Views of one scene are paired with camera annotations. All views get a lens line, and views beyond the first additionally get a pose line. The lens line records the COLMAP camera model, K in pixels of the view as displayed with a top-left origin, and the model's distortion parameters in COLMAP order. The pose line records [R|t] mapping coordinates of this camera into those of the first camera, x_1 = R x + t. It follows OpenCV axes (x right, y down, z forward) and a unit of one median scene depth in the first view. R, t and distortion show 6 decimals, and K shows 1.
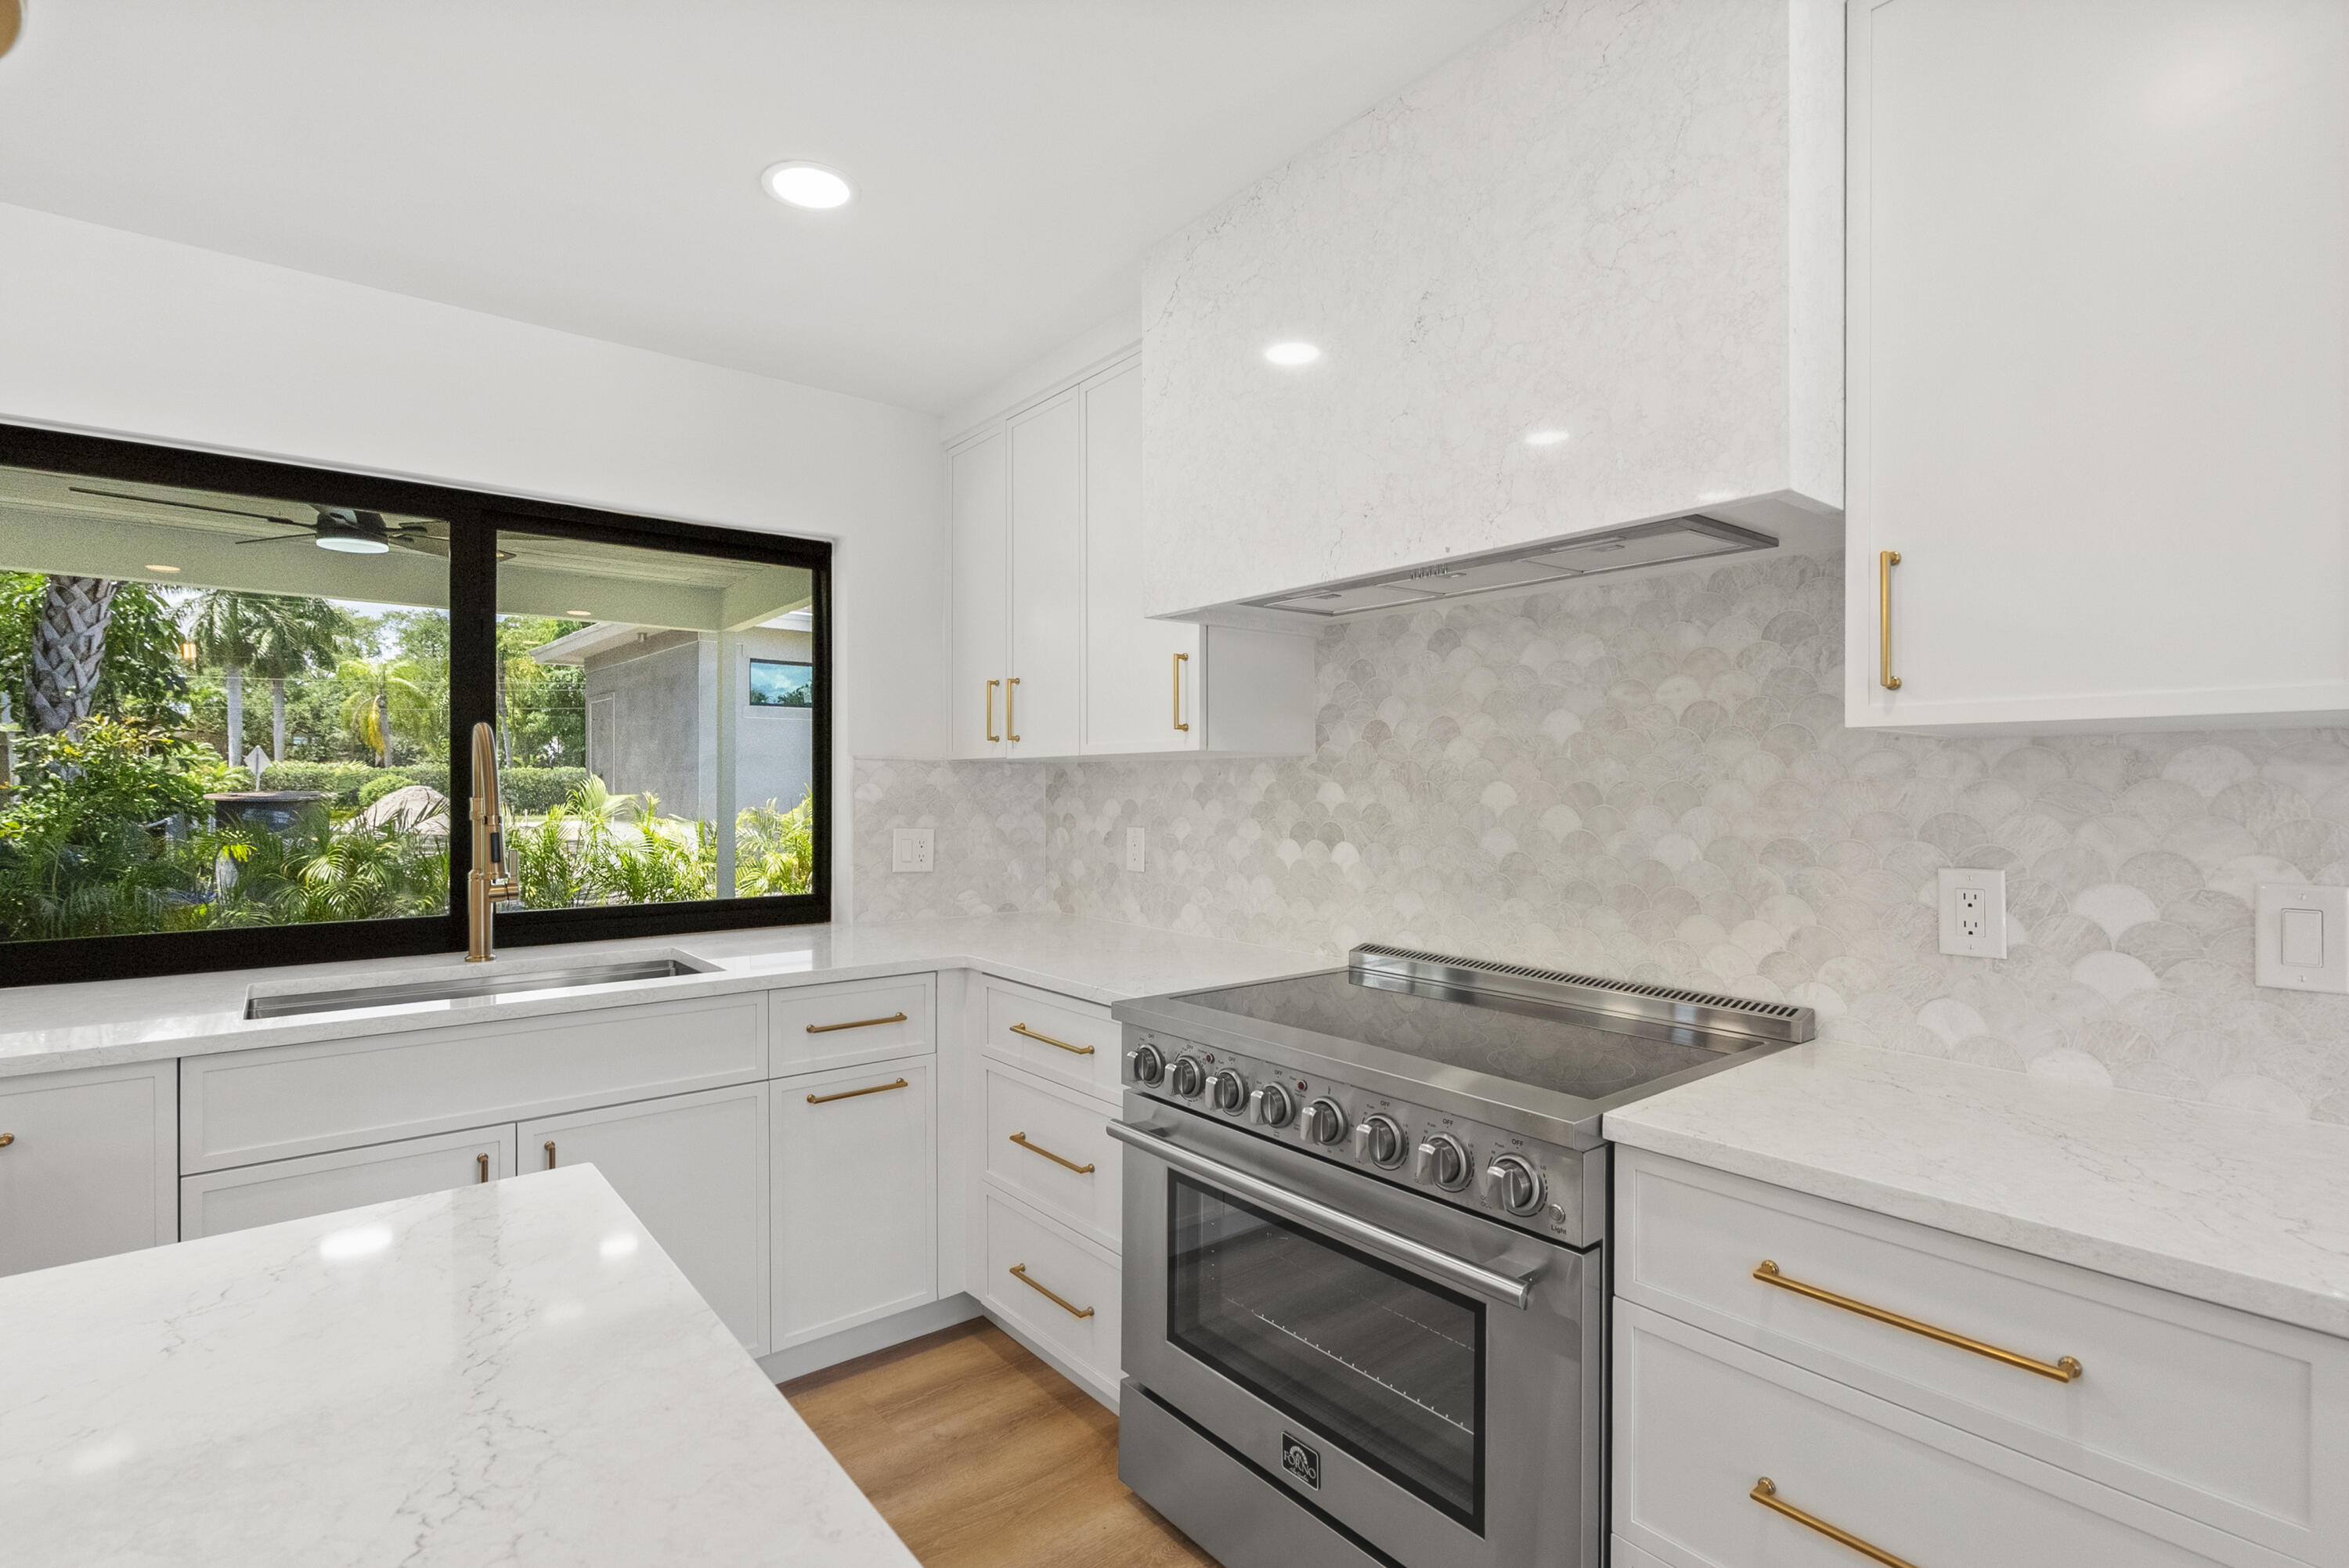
lens RADIAL K [[1104.4, 0, 1167.7], [0, 1104.4, 785.3], [0, 0, 1]] dist [0.001301, 0.000843]
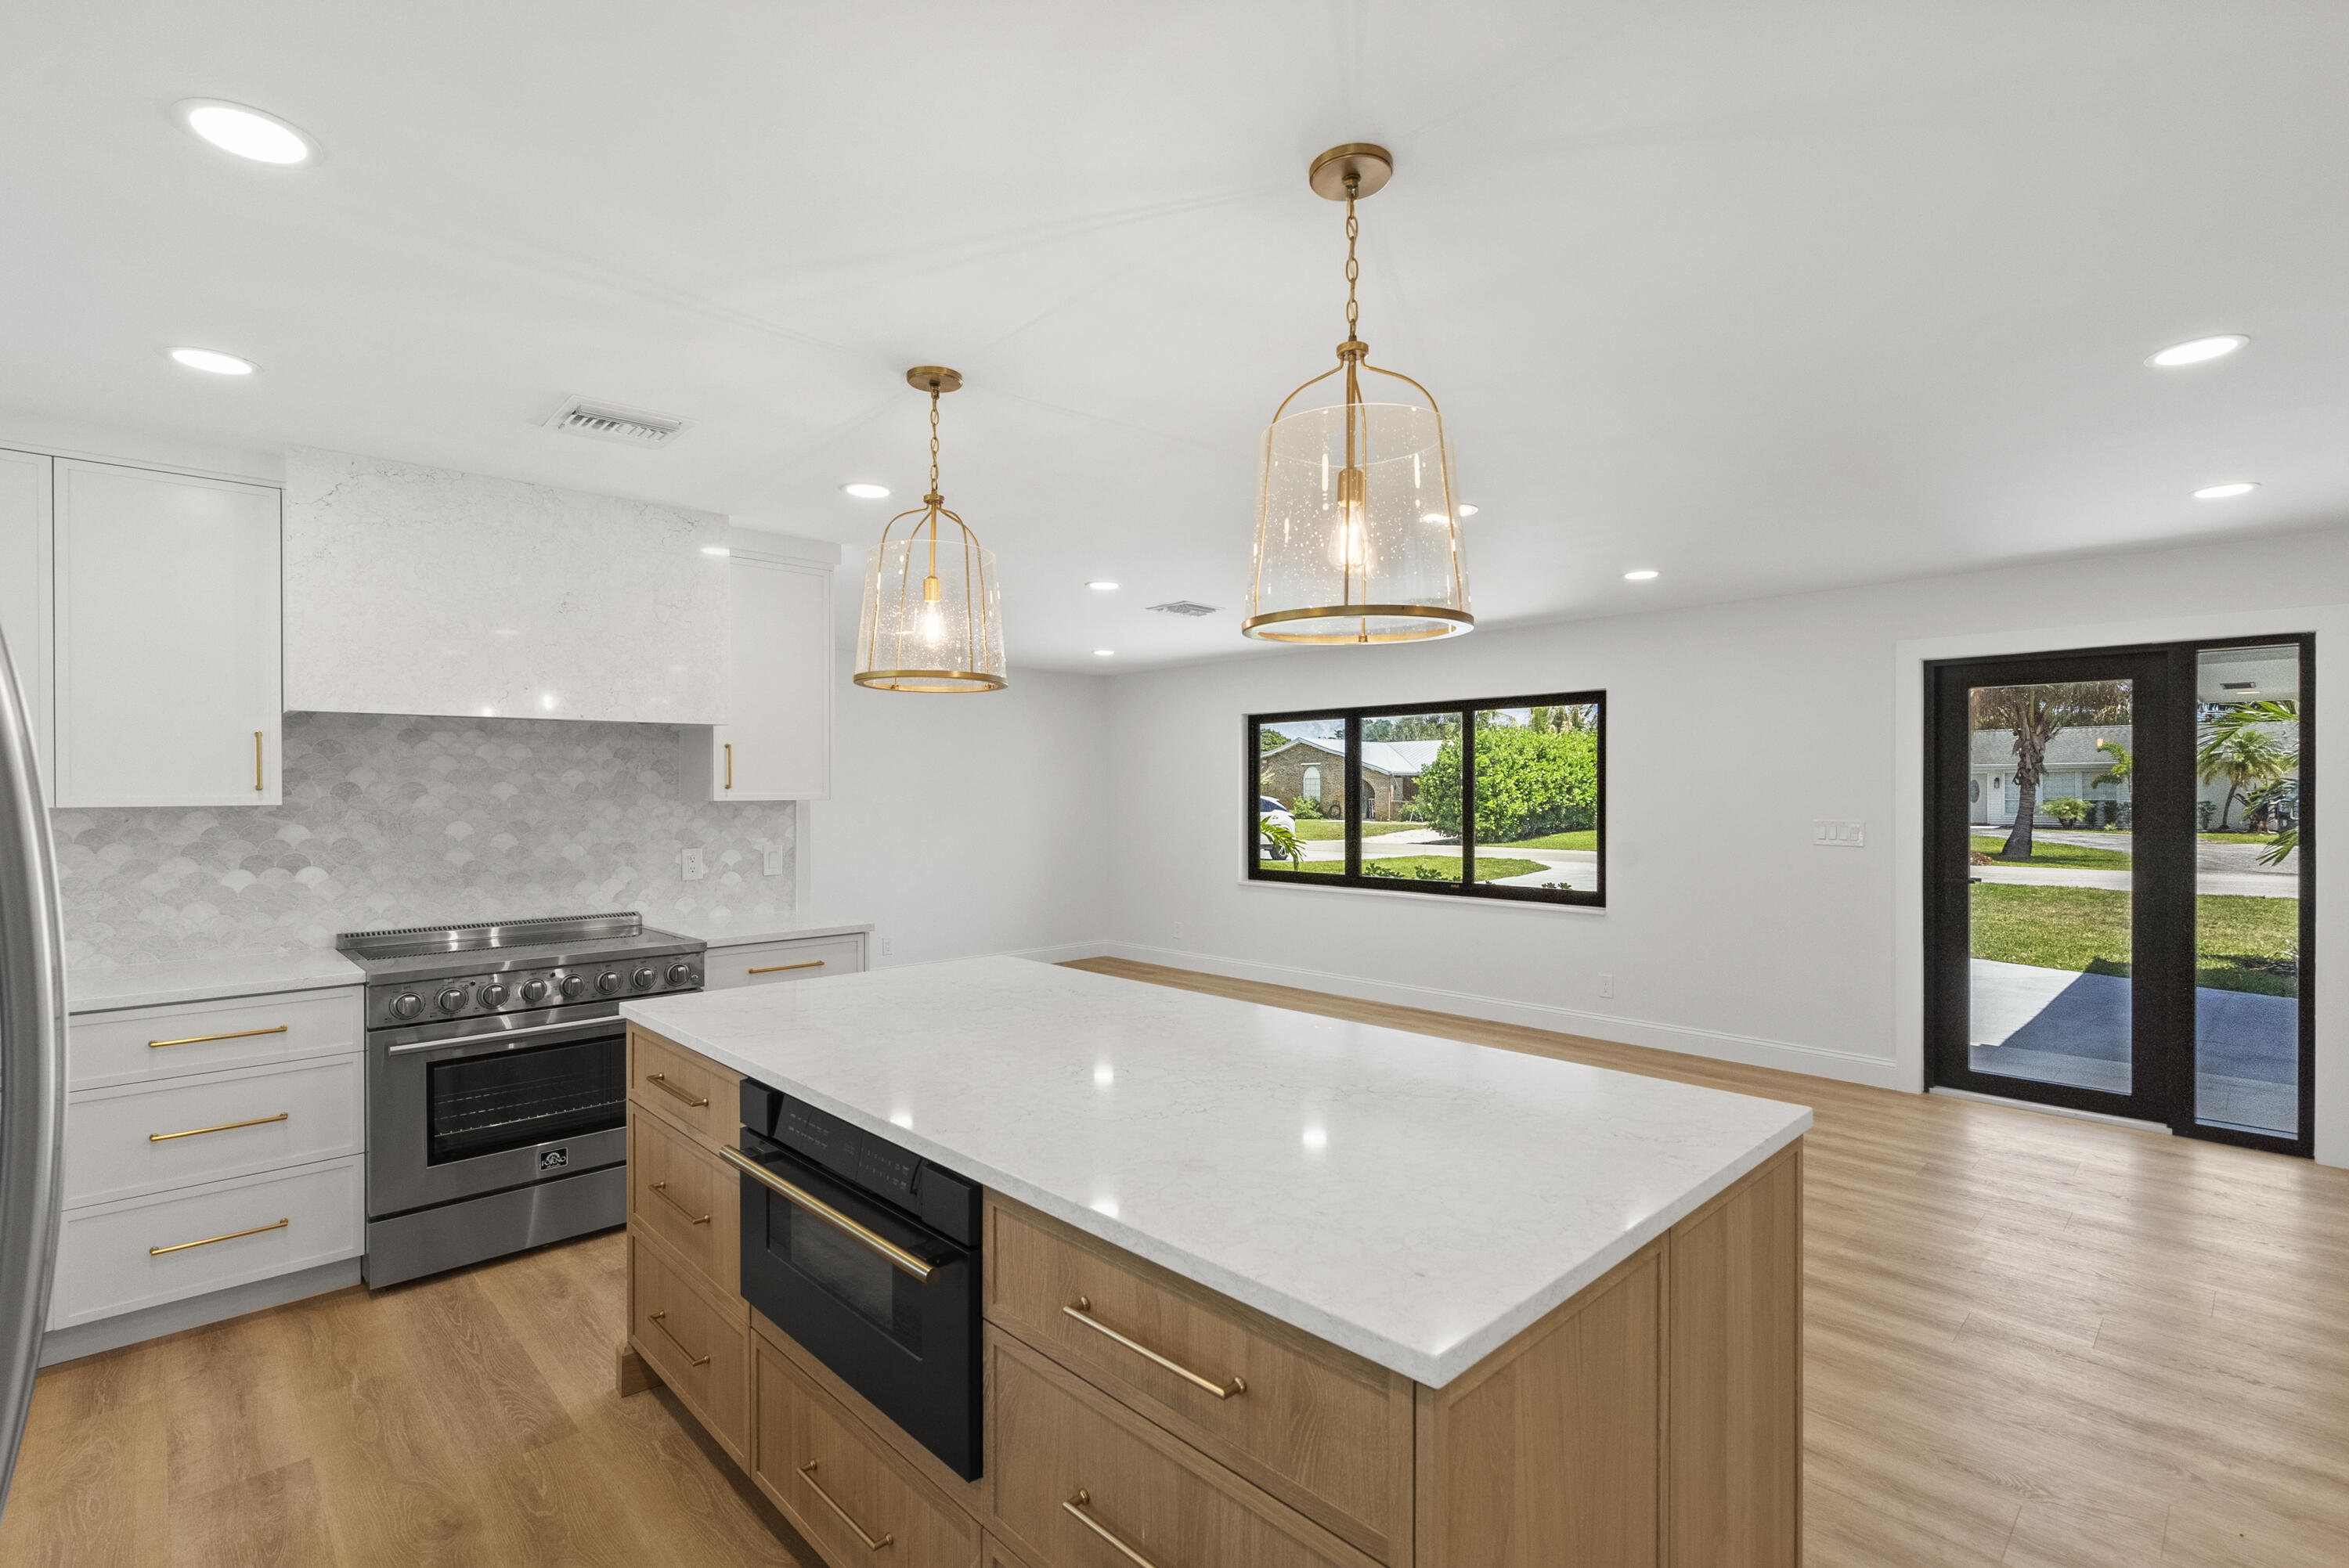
lens RADIAL K [[1082.7, 0, 1169.4], [0, 1082.7, 791.5], [0, 0, 1]] dist [-0.000767, 0.000485]
pose [[-0.086942, -0.004684, 0.996202, -1.299329], [0.002304, 0.999985, 0.004902, -0.048725], [-0.996211, 0.002721, -0.086930, 0.025057]]
